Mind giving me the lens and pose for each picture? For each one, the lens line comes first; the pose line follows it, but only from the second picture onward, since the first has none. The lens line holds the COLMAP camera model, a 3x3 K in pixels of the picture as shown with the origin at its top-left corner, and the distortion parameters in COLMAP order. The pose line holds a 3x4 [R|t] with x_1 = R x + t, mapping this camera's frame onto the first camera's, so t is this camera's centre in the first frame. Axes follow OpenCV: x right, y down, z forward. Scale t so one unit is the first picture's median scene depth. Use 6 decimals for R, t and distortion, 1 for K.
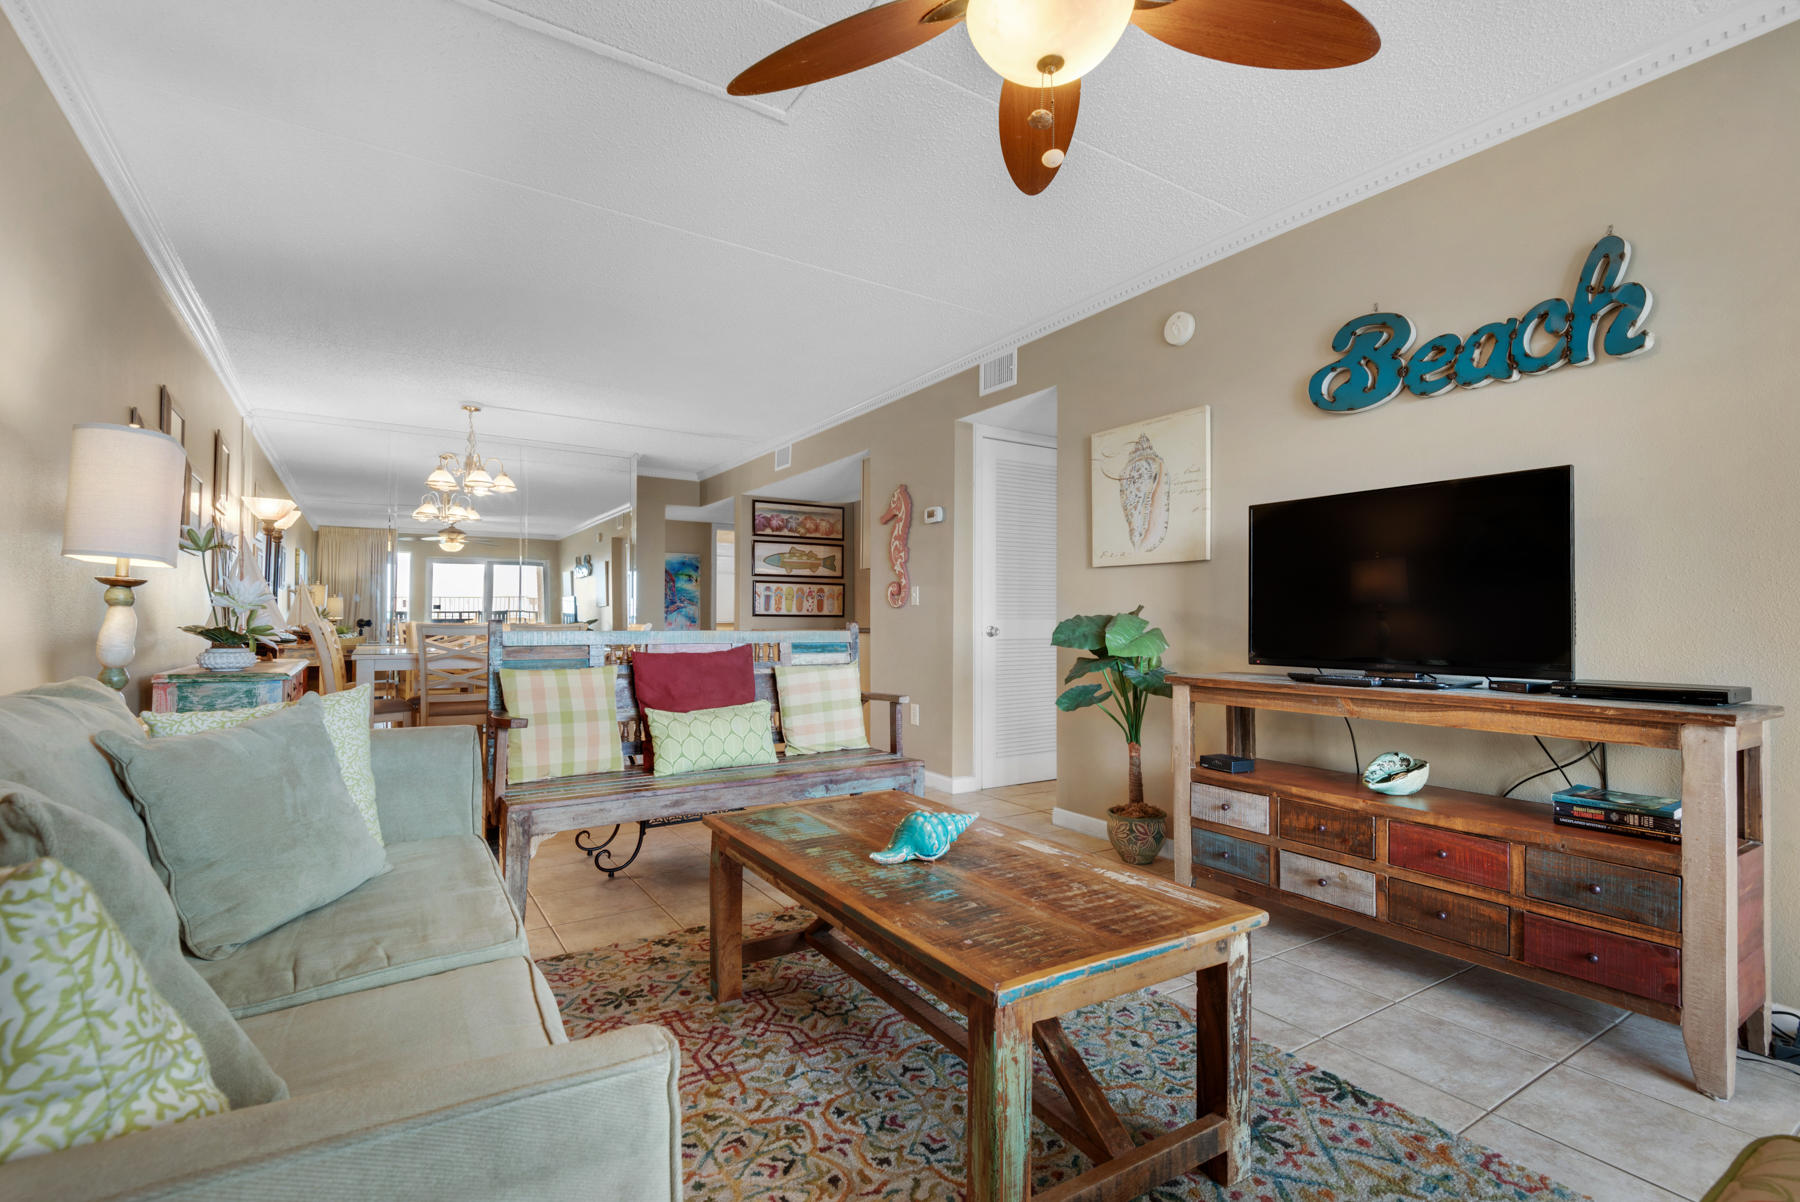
lens RADIAL K [[818.6, 0, 877.8], [0, 818.6, 602.4], [0, 0, 1]] dist [0.024575, -0.015109]
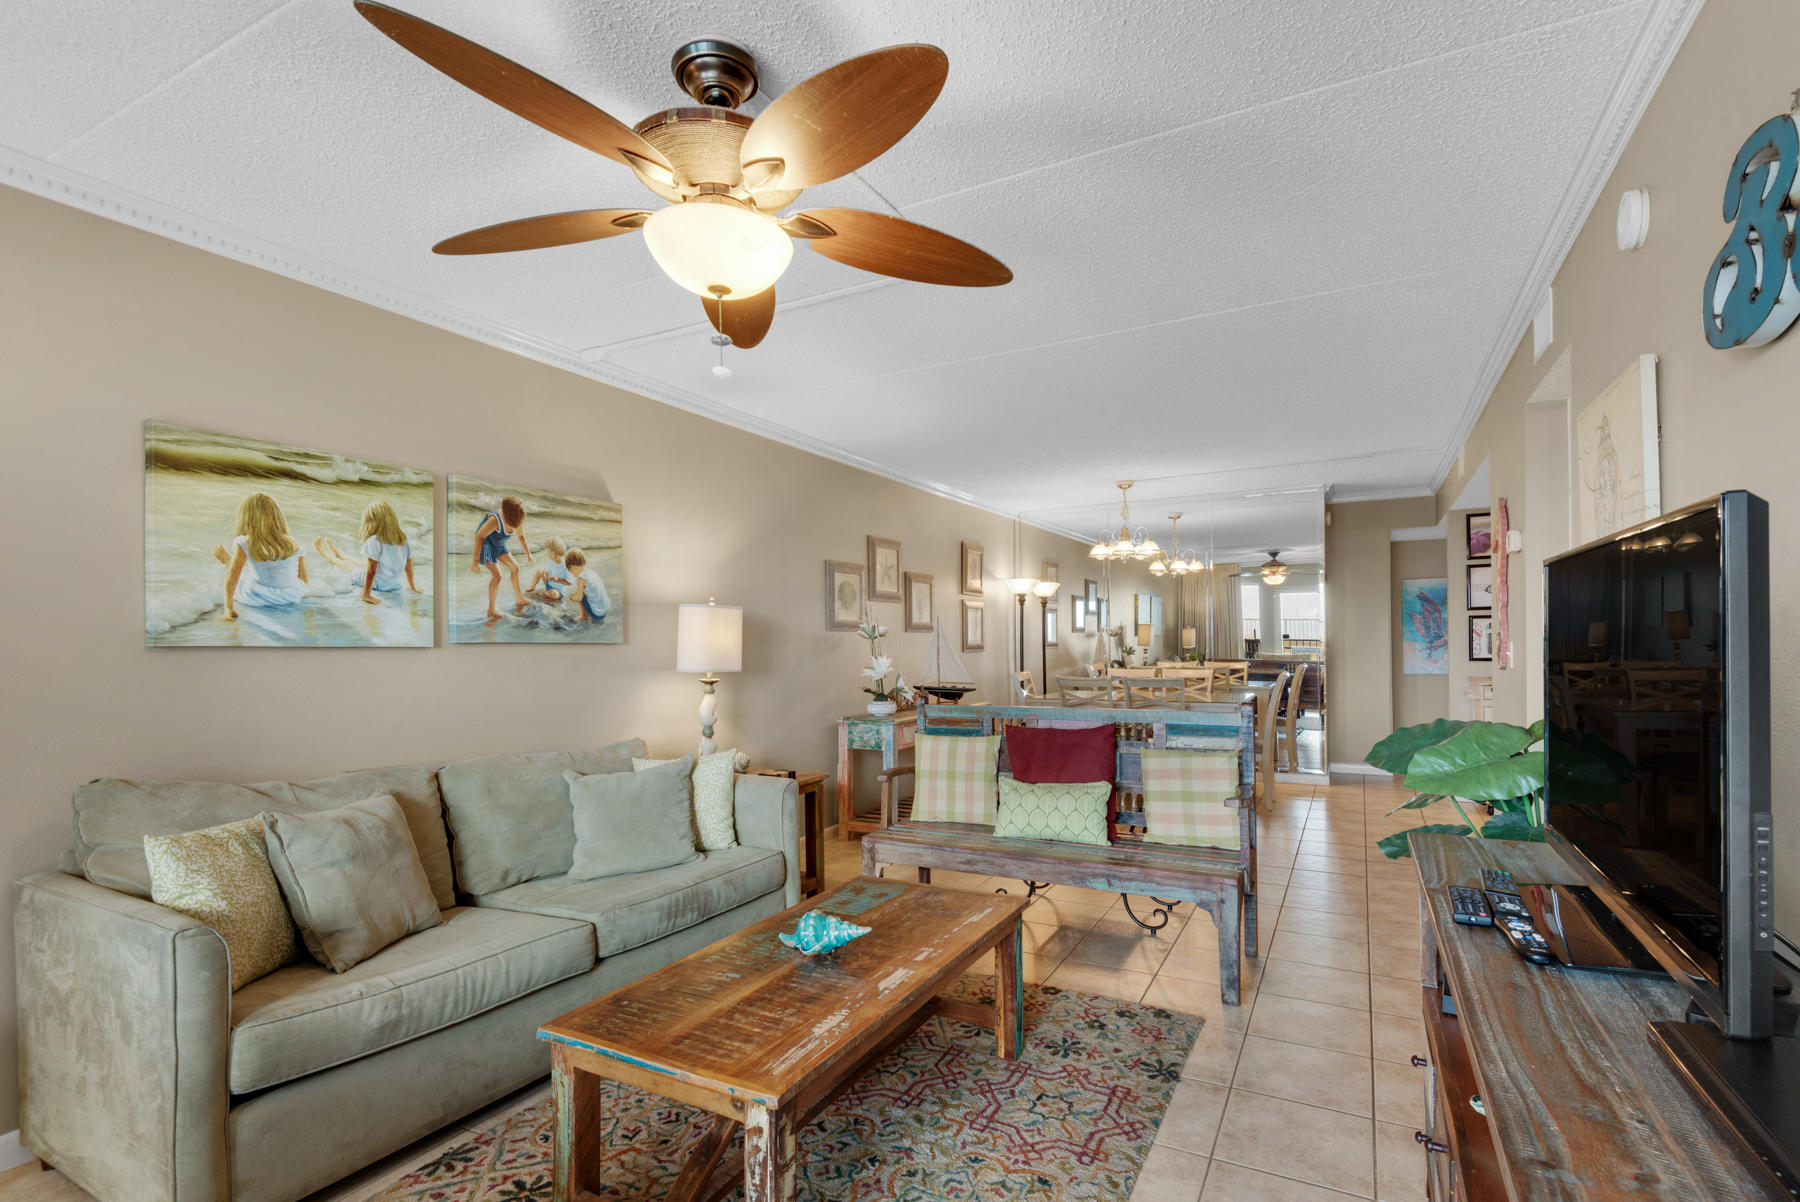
lens RADIAL K [[818.6, 0, 947.1], [0, 818.6, 642.8], [0, 0, 1]] dist [0.024575, -0.015109]
pose [[0.522569, -0.008809, -0.852552, 0.639026], [0.039735, 0.999112, 0.014032, -0.076205], [0.851671, -0.041209, 0.522455, 0.308939]]
